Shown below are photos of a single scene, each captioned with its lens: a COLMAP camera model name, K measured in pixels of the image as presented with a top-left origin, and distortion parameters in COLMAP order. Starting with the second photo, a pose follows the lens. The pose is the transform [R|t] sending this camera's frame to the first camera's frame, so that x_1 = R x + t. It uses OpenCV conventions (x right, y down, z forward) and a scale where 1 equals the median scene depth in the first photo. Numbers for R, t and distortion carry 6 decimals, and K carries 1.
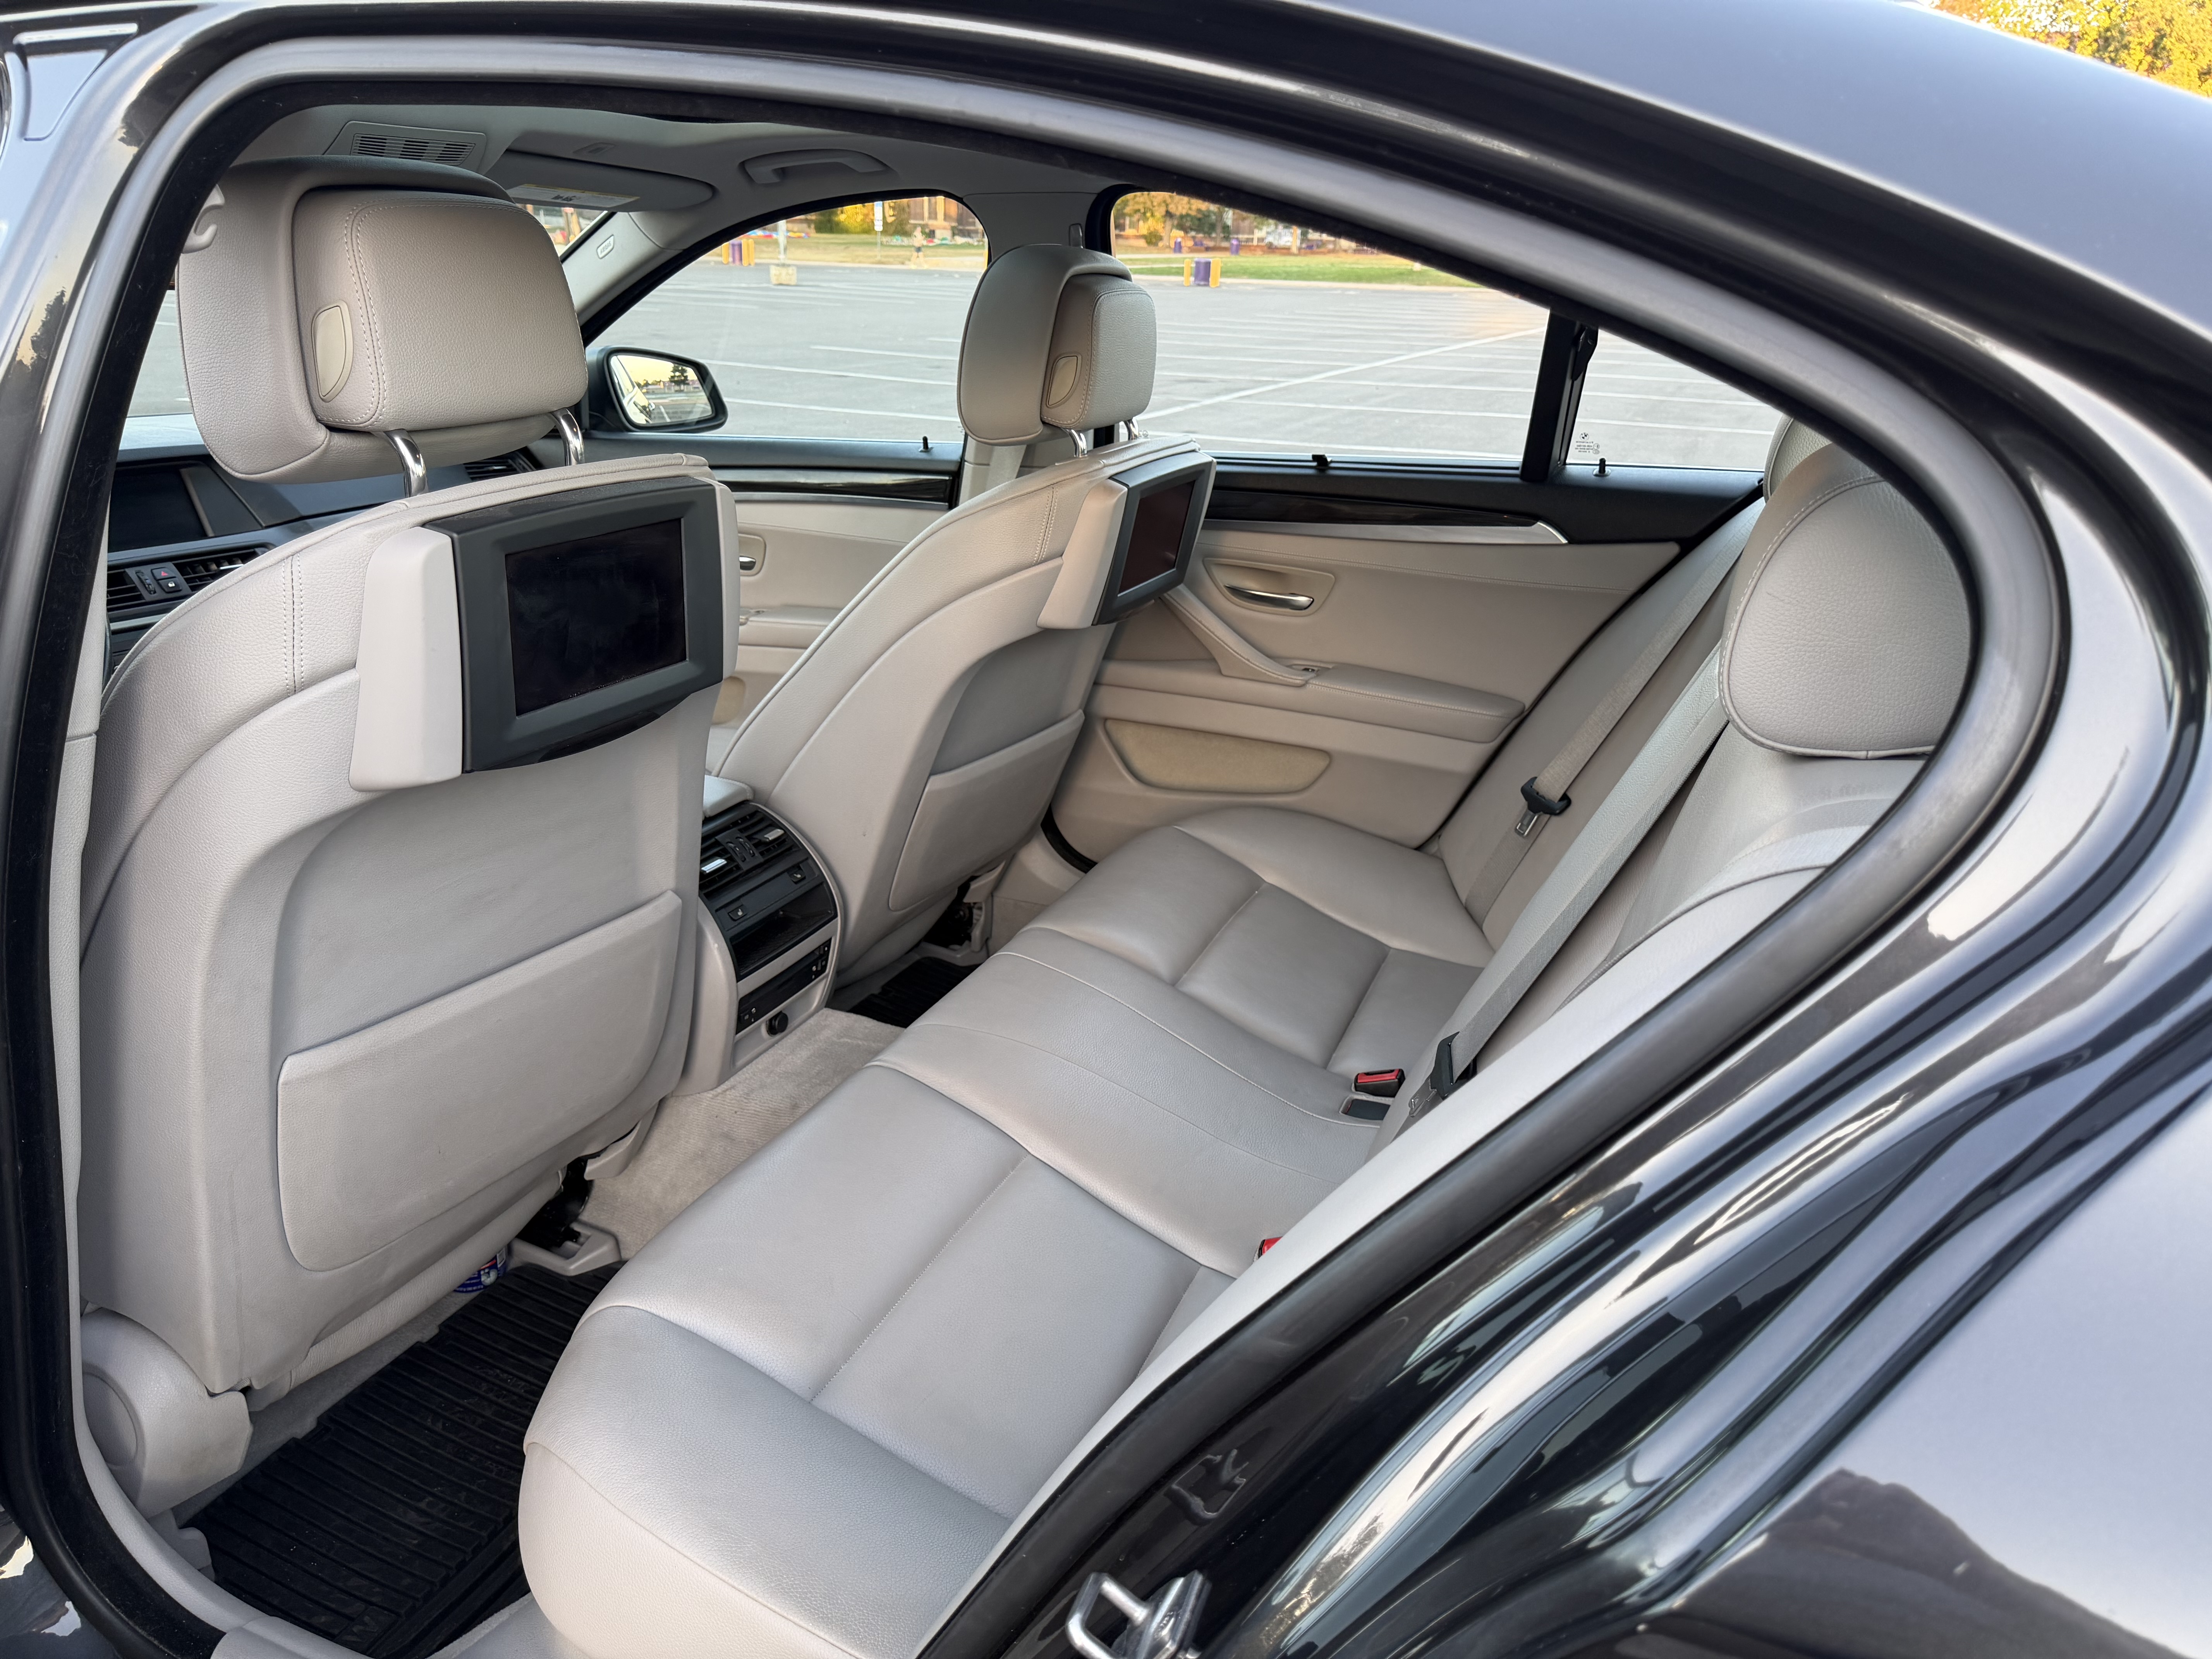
lens RADIAL K [[1561.6, 0, 1113.5], [0, 1561.6, 856.8], [0, 0, 1]] dist [0.015846, -0.023808]
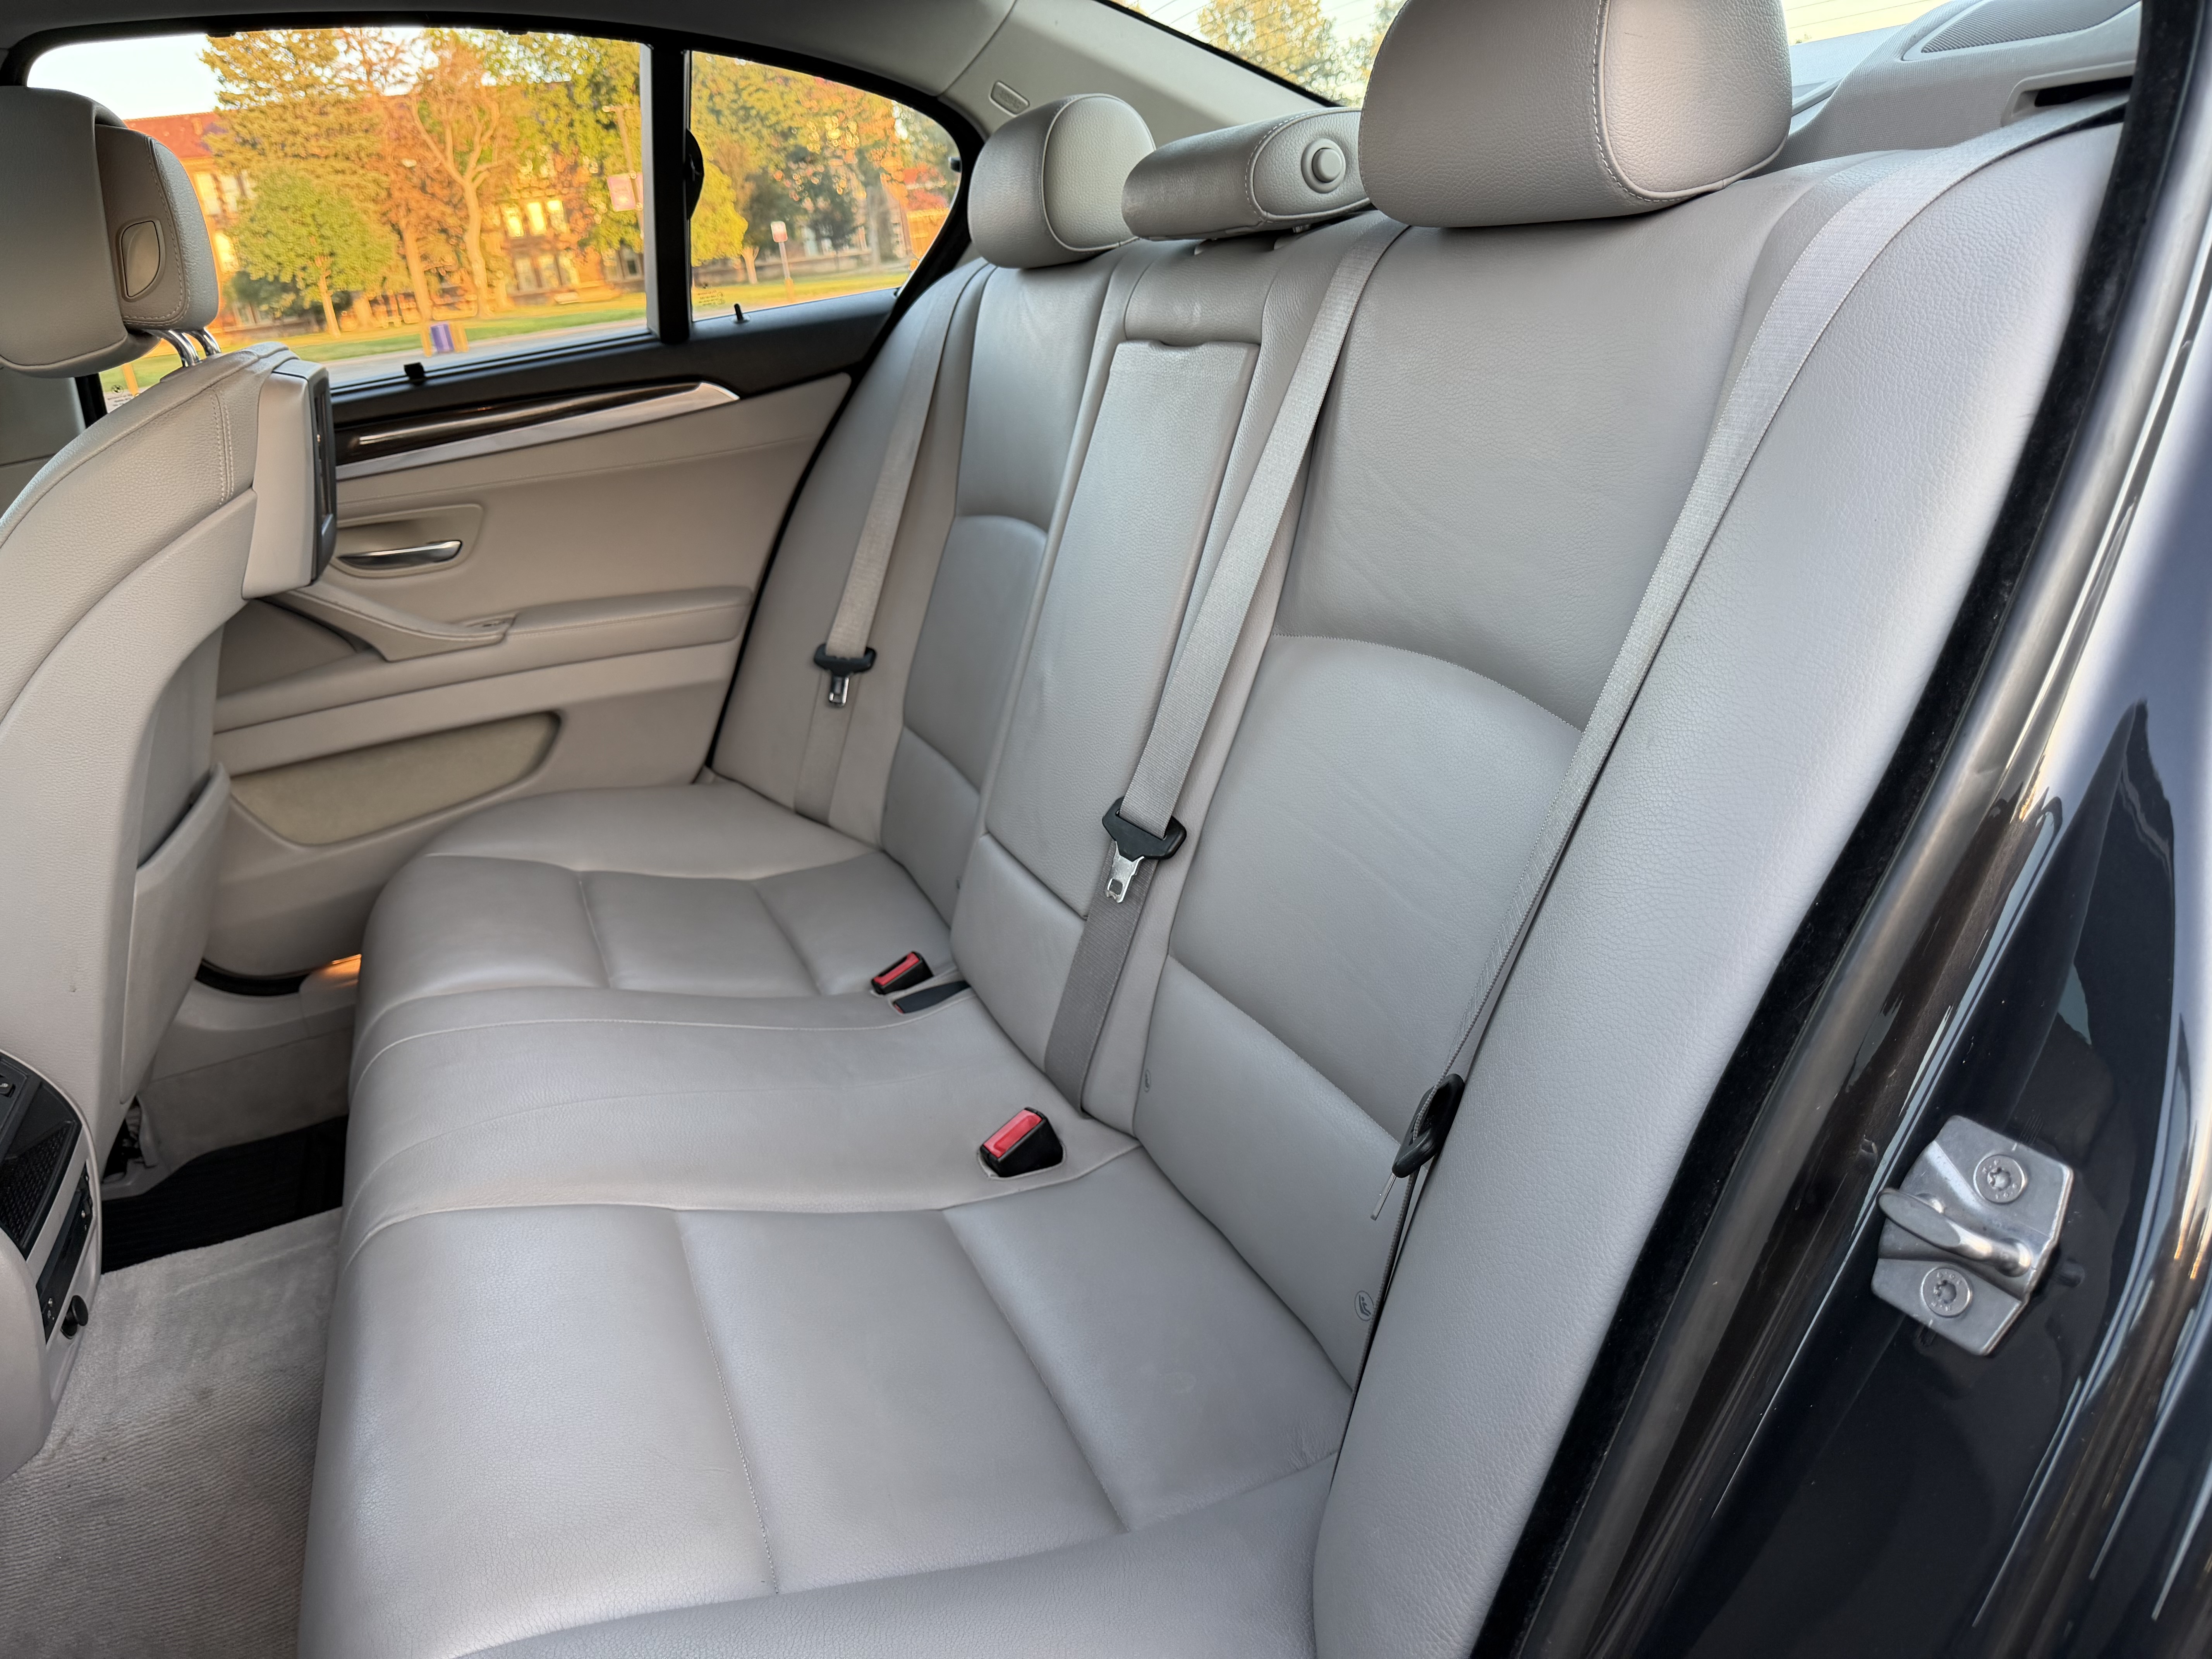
lens RADIAL K [[1561.6, 0, 1116.7], [0, 1561.6, 806.4], [0, 0, 1]] dist [0.015846, -0.023808]
pose [[0.684085, -0.348245, 0.640901, -0.223983], [0.387062, 0.918062, 0.085703, 0.024866], [-0.618232, 0.189440, 0.762825, 0.207734]]
